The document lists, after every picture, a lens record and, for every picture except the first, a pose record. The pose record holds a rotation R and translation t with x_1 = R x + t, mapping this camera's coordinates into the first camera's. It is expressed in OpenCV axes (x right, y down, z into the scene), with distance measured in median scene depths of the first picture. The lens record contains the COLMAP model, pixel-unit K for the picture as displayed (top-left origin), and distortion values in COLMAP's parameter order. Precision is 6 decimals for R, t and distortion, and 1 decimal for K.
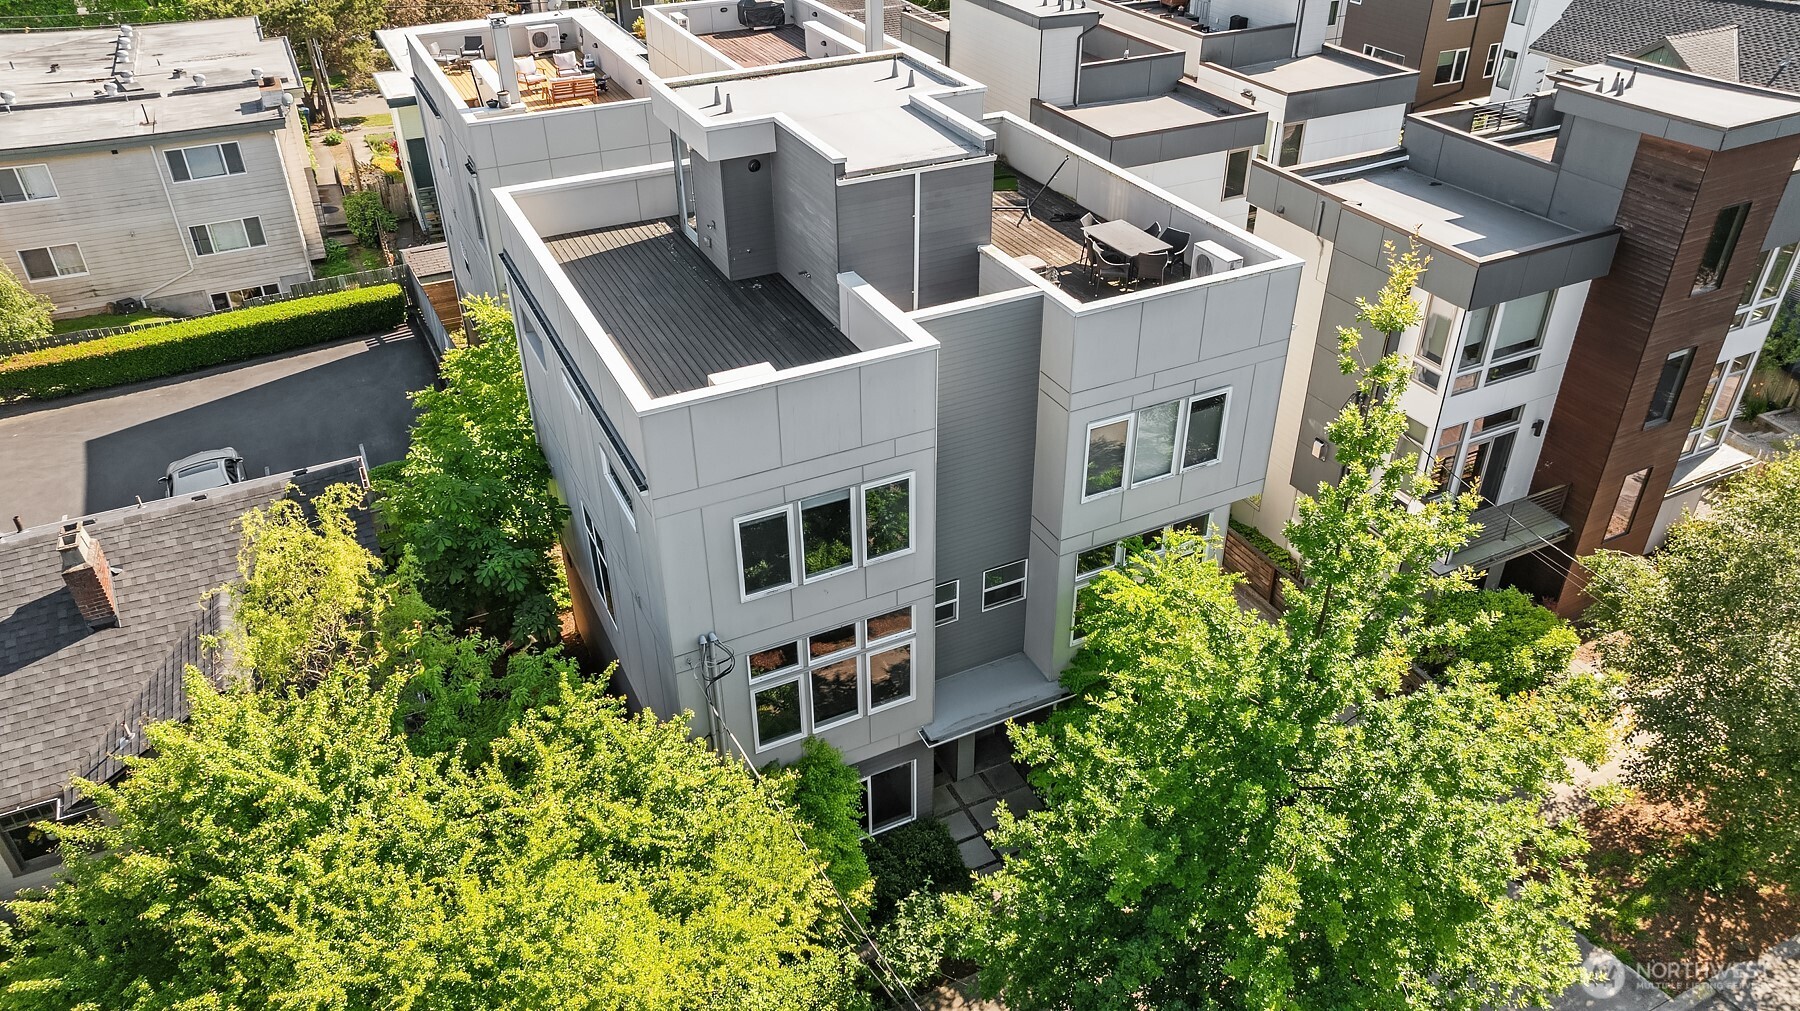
lens RADIAL K [[1273.7, 0, 899.8], [0, 1273.7, 508.7], [0, 0, 1]] dist [0.005091, 0.007206]
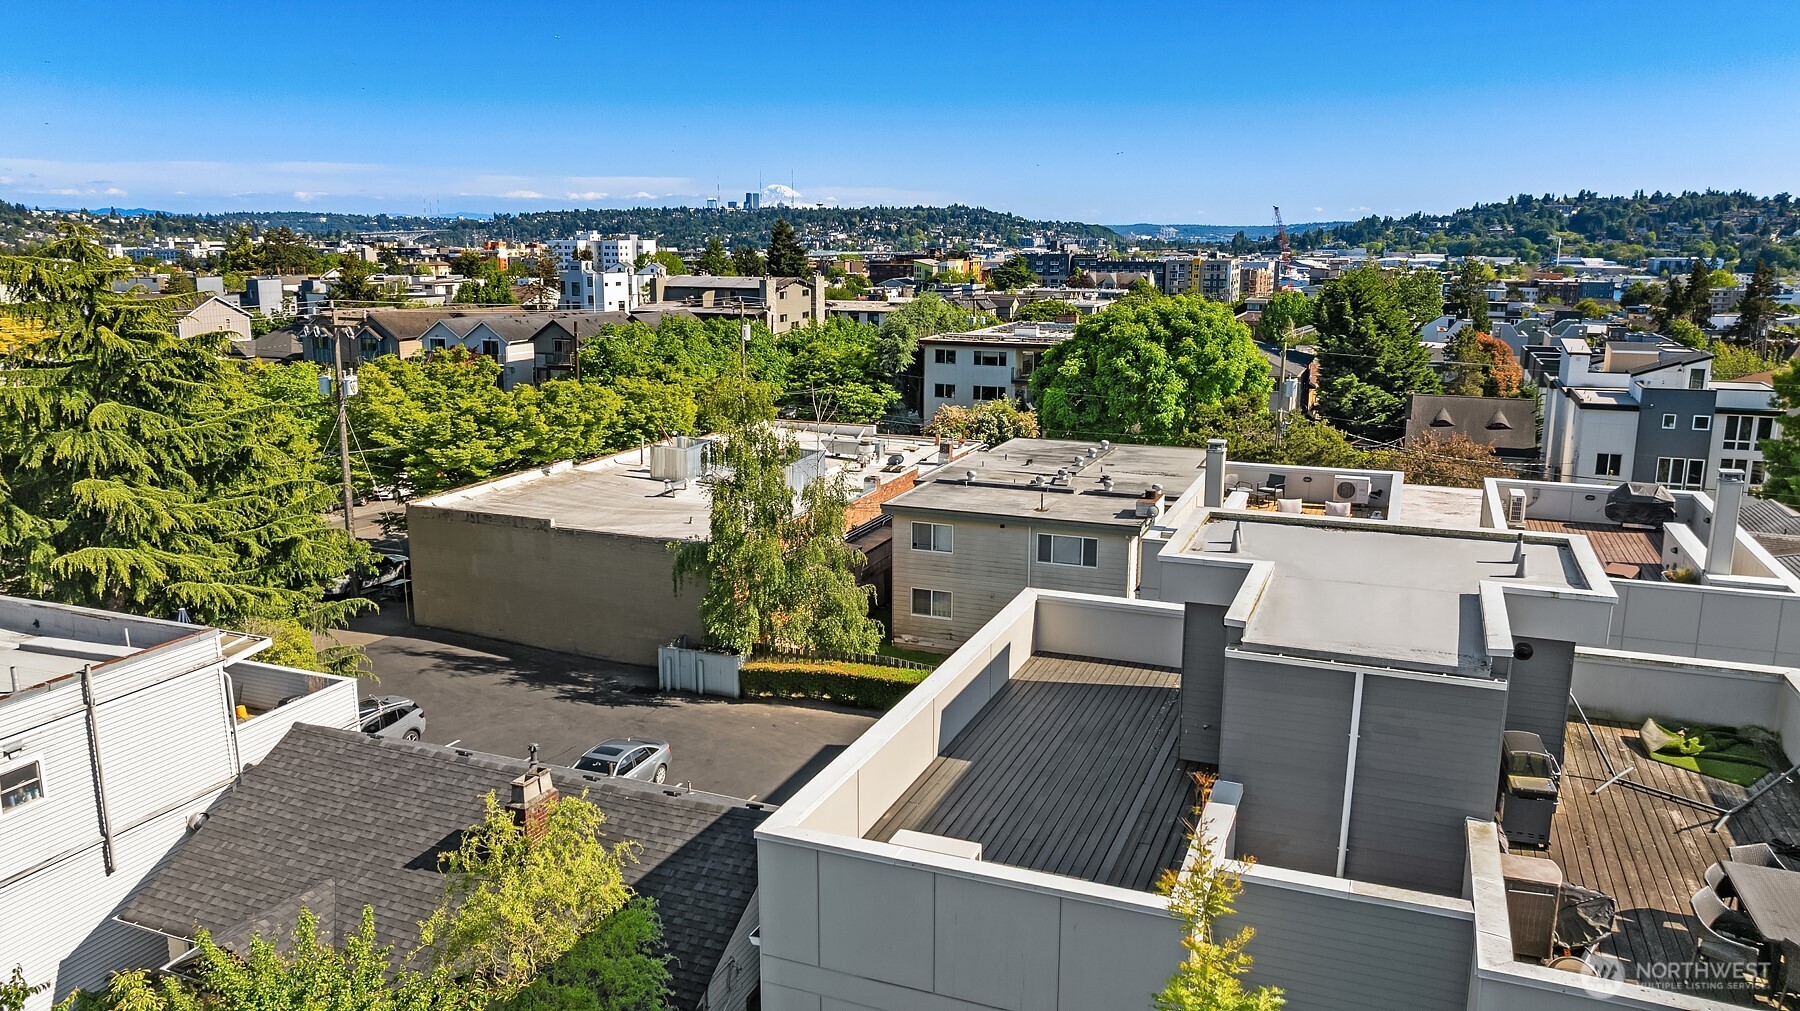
lens RADIAL K [[1273.7, 0, 904.2], [0, 1273.7, 502.1], [0, 0, 1]] dist [0.005091, 0.007206]
pose [[0.676387, 0.163571, -0.718154, 0.163140], [-0.407117, 0.895572, -0.179459, -0.065601], [0.613805, 0.413757, 0.672346, 0.190906]]
